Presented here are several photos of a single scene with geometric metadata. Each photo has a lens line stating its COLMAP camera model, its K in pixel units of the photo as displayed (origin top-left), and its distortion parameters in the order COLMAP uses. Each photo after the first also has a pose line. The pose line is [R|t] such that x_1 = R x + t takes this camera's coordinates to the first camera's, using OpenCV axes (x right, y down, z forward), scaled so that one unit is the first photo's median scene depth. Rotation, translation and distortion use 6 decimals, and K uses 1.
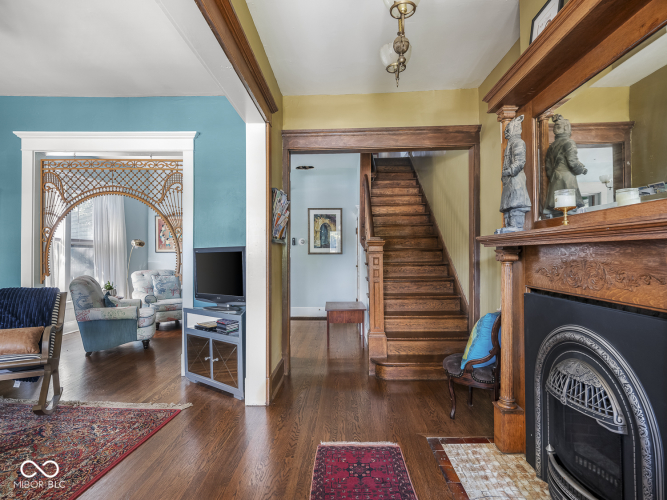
lens RADIAL K [[369.9, 0, 334.6], [0, 369.9, 239.4], [0, 0, 1]] dist [0.004358, -0.001079]
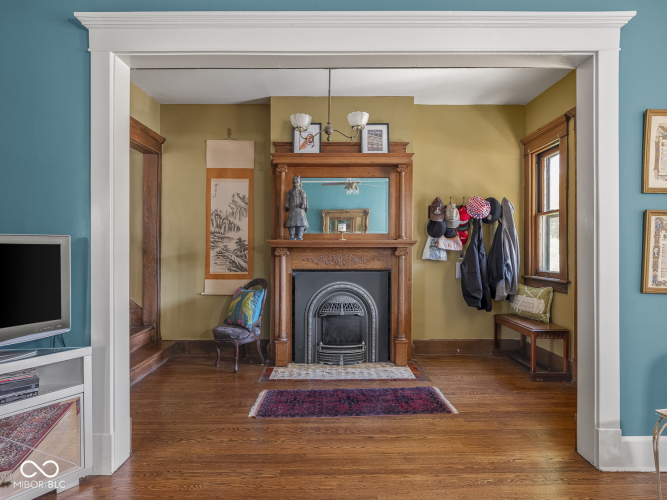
lens RADIAL K [[363.4, 0, 335.3], [0, 363.4, 248.2], [0, 0, 1]] dist [0.004810, 0.000084]
pose [[-0.029746, 0.010405, 0.999503, -0.435200], [-0.038306, 0.999199, -0.011541, 0.013174], [-0.998823, -0.038630, -0.029324, 0.294187]]
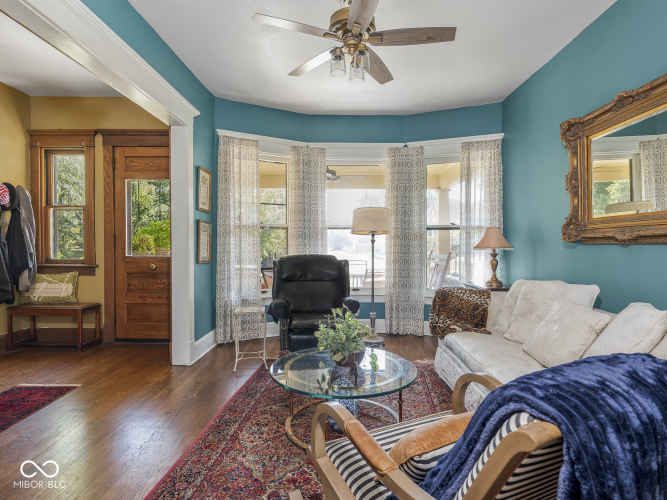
lens RADIAL K [[380.9, 0, 333.5], [0, 380.9, 250.0], [0, 0, 1]] dist [0.005618, 0.000803]
pose [[-0.999694, -0.001029, -0.024710, -0.333046], [-0.000507, 0.999777, -0.021127, 0.028511], [0.024726, -0.021108, -0.999471, 0.634966]]
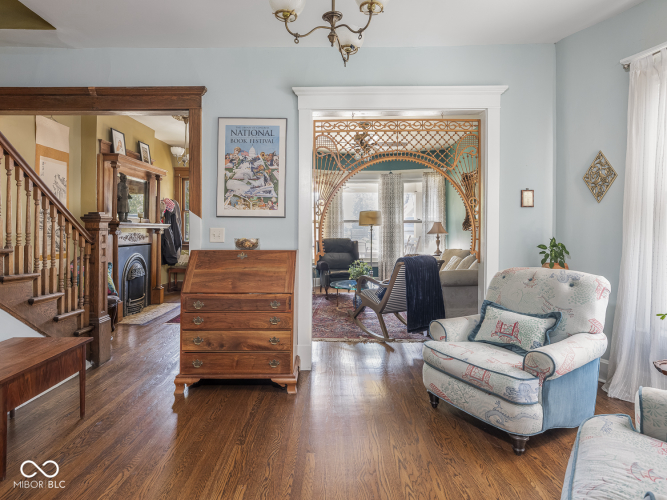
lens RADIAL K [[386.6, 0, 333.4], [0, 386.6, 234.9], [0, 0, 1]] dist [-0.006759, -0.001804]
pose [[-0.999411, 0.006632, -0.033680, -0.261649], [0.007578, 0.999578, -0.028051, 0.046666], [0.033480, -0.028289, -0.999039, 1.144470]]
